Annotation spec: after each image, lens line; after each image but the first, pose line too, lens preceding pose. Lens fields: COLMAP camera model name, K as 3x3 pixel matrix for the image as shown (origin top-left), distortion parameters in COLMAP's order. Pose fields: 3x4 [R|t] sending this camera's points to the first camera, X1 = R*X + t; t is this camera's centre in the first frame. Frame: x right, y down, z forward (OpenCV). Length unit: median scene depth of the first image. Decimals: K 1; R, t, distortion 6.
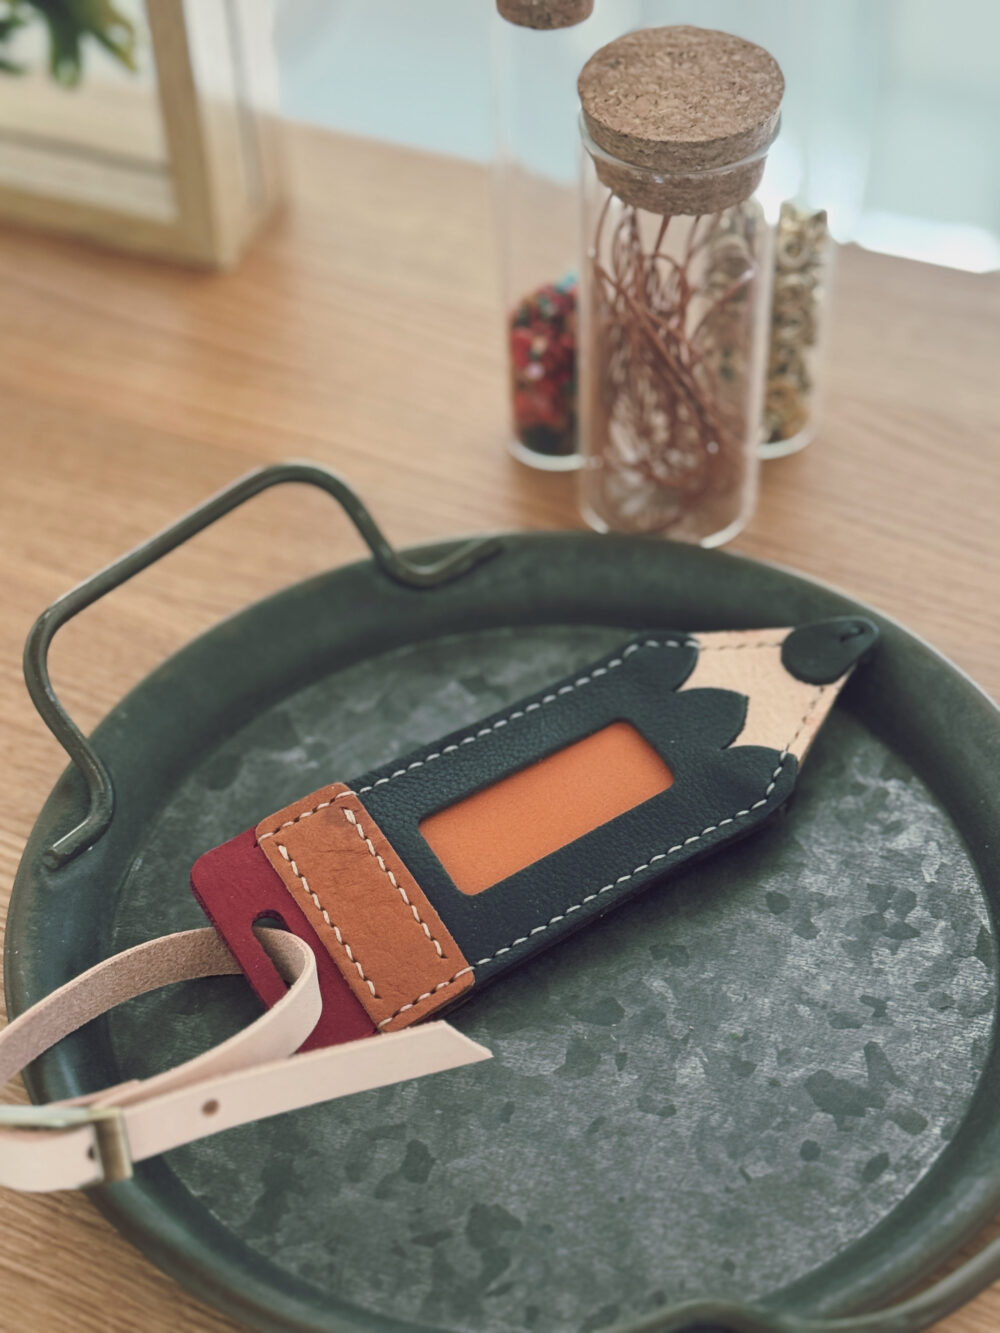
lens RADIAL K [[2400.9, 0, 502.0], [0, 2400.9, 664.6], [0, 0, 1]] dist [0.122334, 0.000000]
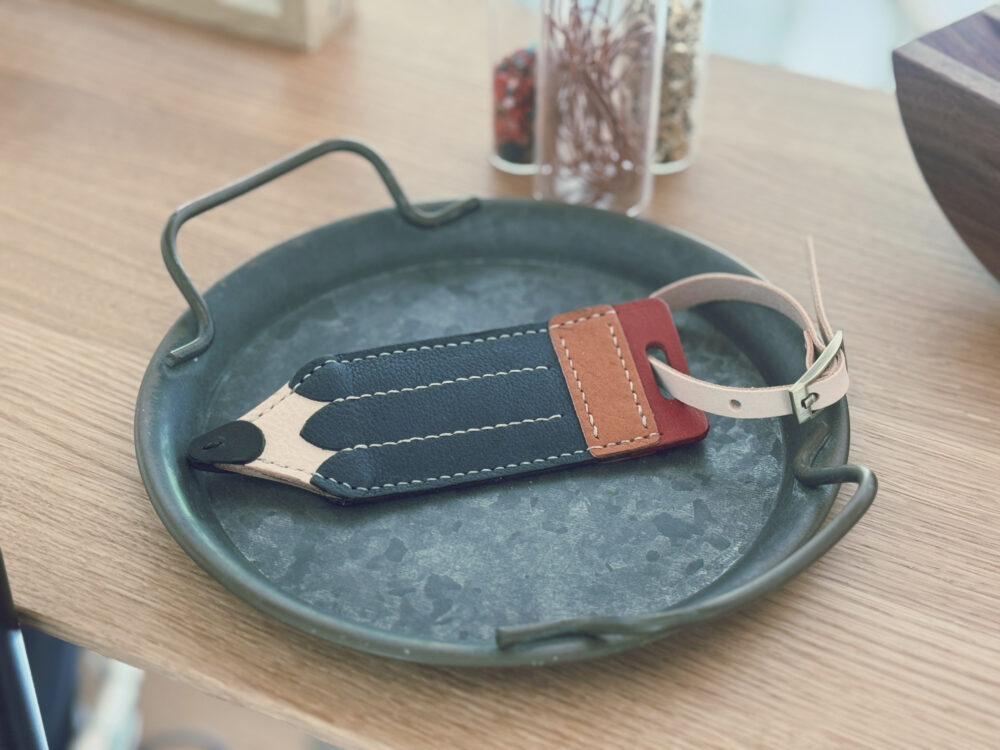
lens RADIAL K [[1801.1, 0, 500.1], [0, 1801.1, 376.5], [0, 0, 1]] dist [0.122334, 0.000000]
pose [[0.998451, 0.054772, -0.009810, 0.033268], [-0.055486, 0.993281, -0.101555, 0.193674], [0.004182, 0.101942, 0.994782, -0.136812]]
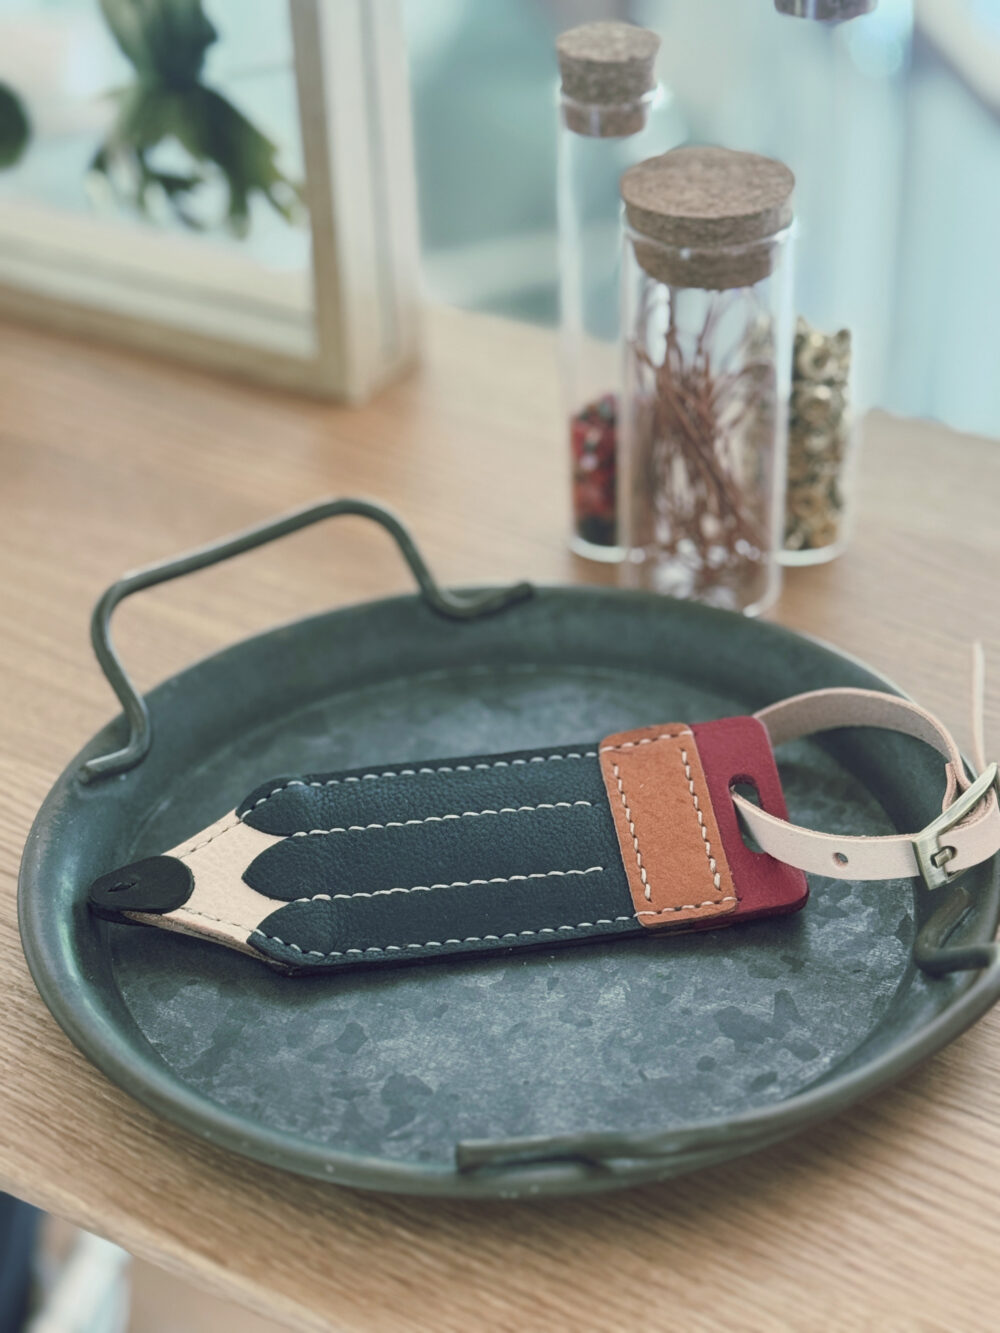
lens RADIAL K [[2400.9, 0, 503.5], [0, 2400.9, 672.0], [0, 0, 1]] dist [0.122334, 0.000000]
pose [[0.987596, 0.083581, -0.132923, 0.153921], [-0.109133, 0.974031, -0.198378, 0.235088], [0.112891, 0.210423, 0.971070, -0.091696]]
